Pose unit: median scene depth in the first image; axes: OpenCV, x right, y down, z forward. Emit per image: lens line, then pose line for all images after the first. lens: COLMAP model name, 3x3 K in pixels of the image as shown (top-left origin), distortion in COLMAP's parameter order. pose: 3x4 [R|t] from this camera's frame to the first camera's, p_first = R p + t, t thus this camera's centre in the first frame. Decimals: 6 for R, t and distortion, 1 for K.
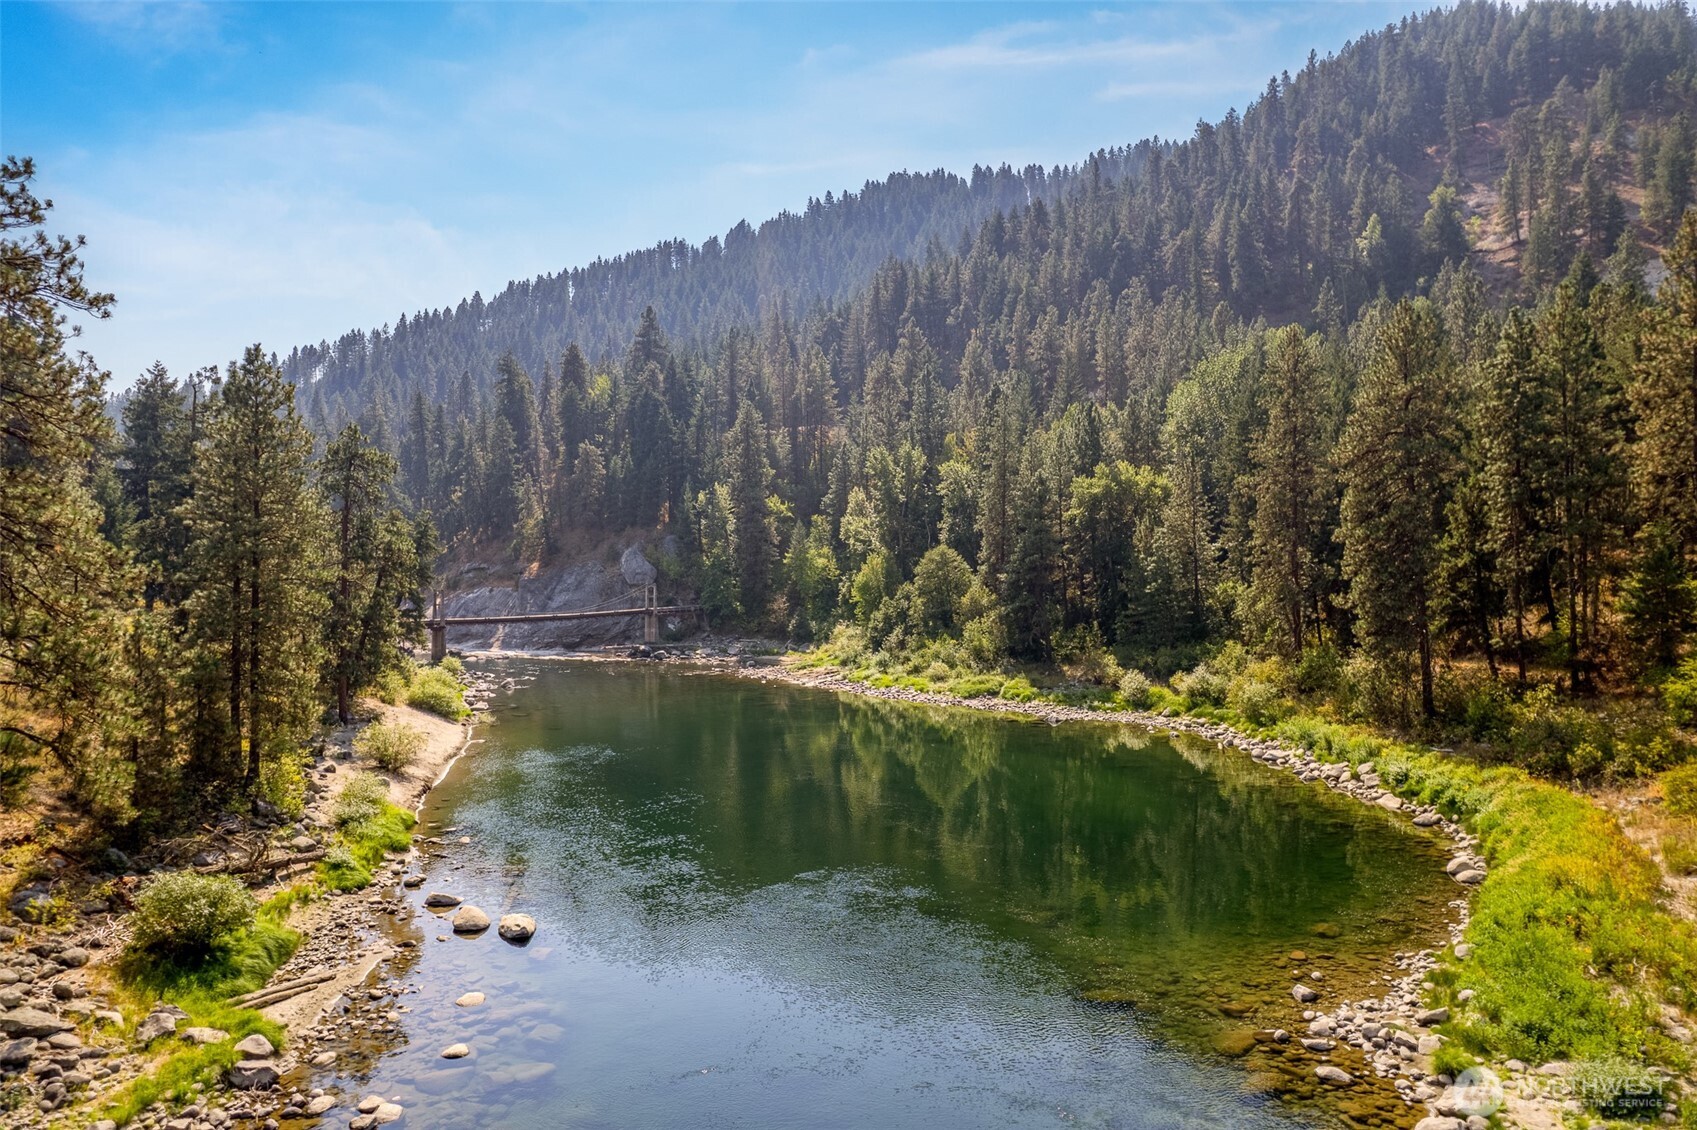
lens RADIAL K [[1084.3, 0, 848.5], [0, 1084.3, 565.0], [0, 0, 1]] dist [-0.007775, -0.000635]
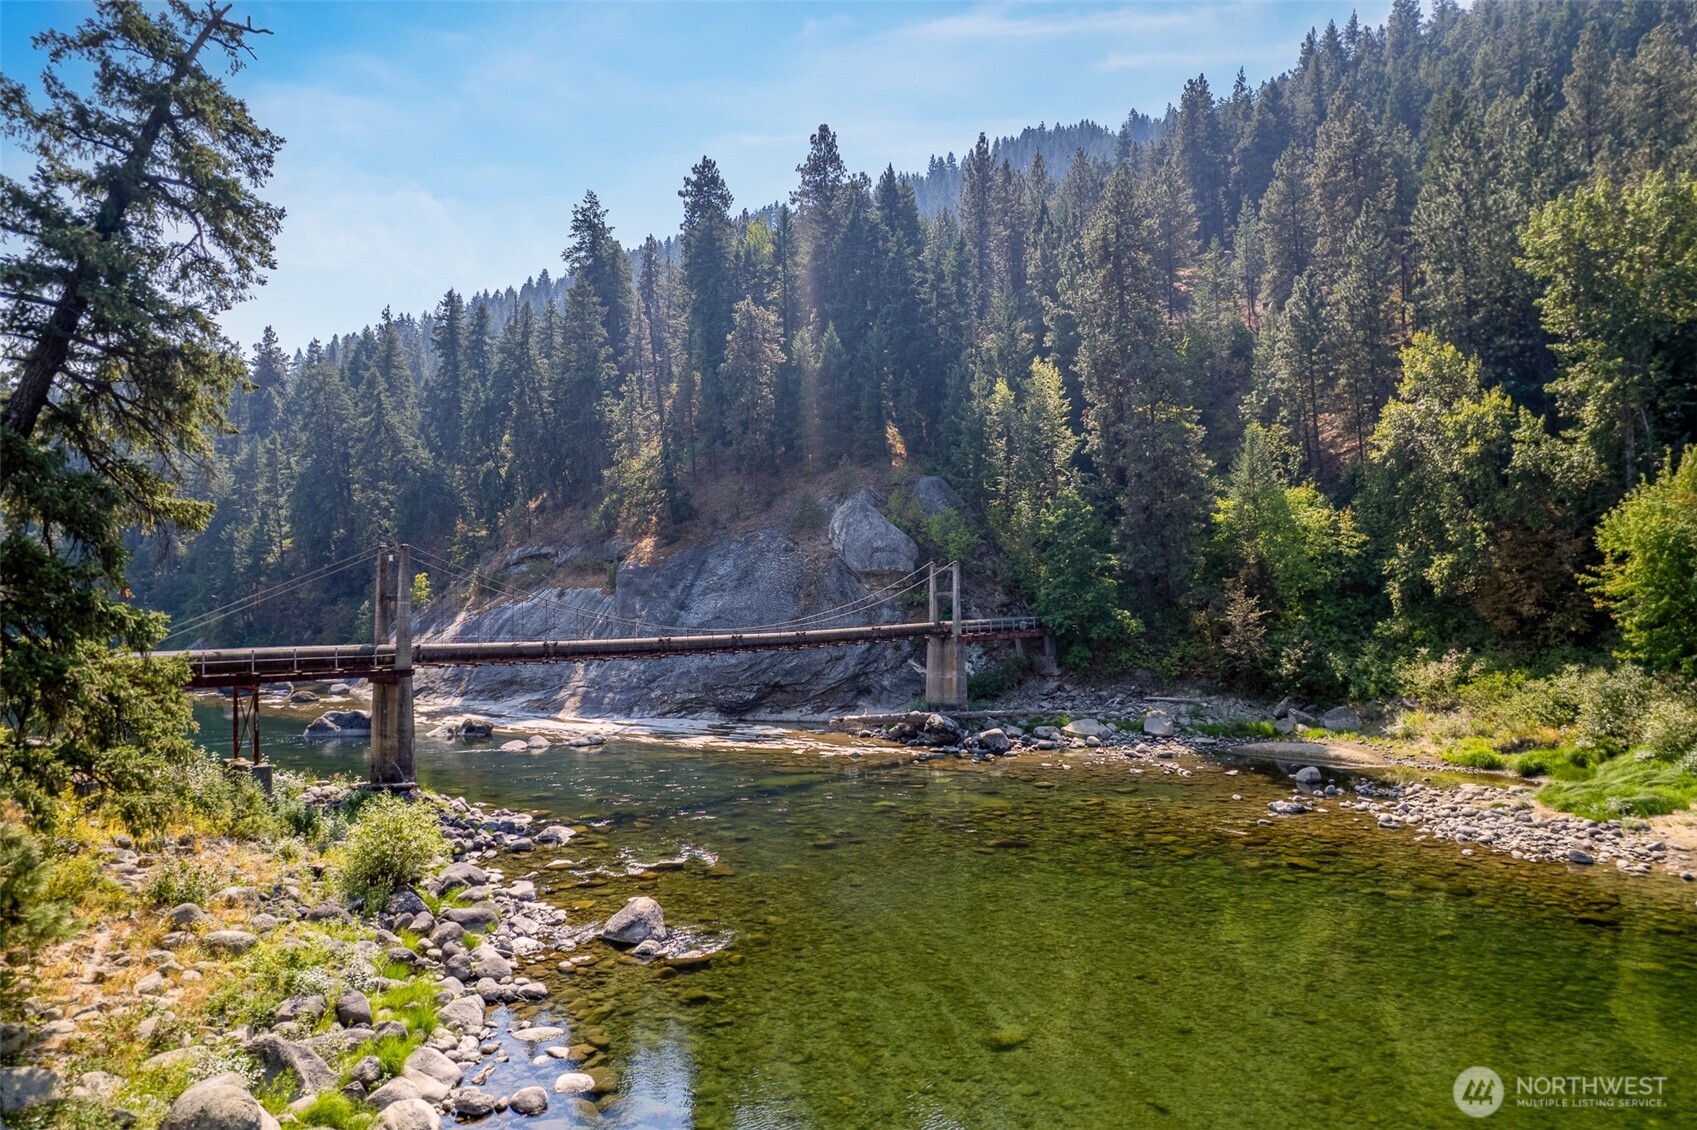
lens RADIAL K [[1096.4, 0, 848.5], [0, 1096.4, 565.0], [0, 0, 1]] dist [-0.078657, 0.080604]
pose [[0.998368, -0.004491, -0.056928, -0.174269], [0.002557, 0.999419, -0.033996, 0.028832], [0.057048, 0.033795, 0.997799, 0.521464]]
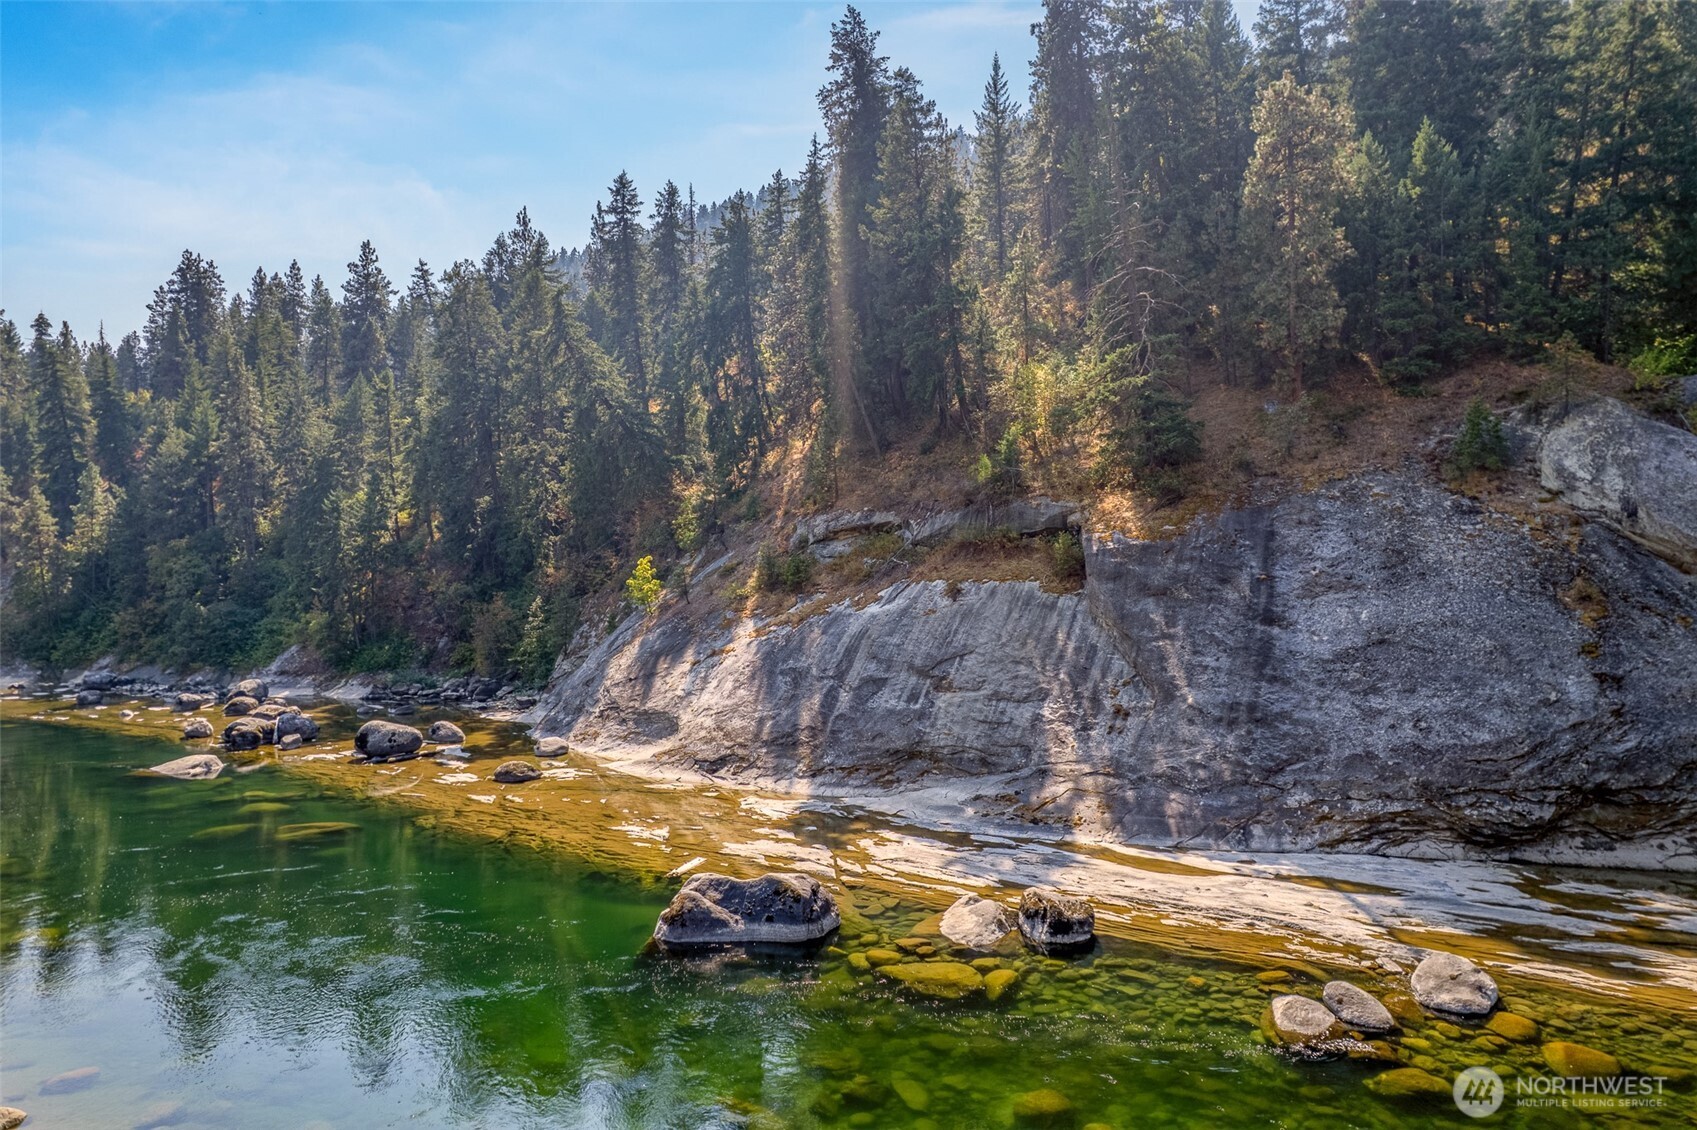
lens RADIAL K [[1096.4, 0, 848.5], [0, 1096.4, 565.0], [0, 0, 1]] dist [-0.078657, 0.080604]
pose [[0.995821, -0.005234, -0.091172, -0.347177], [0.003636, 0.999837, -0.017682, 0.022276], [0.091250, 0.017277, 0.995678, 0.734946]]
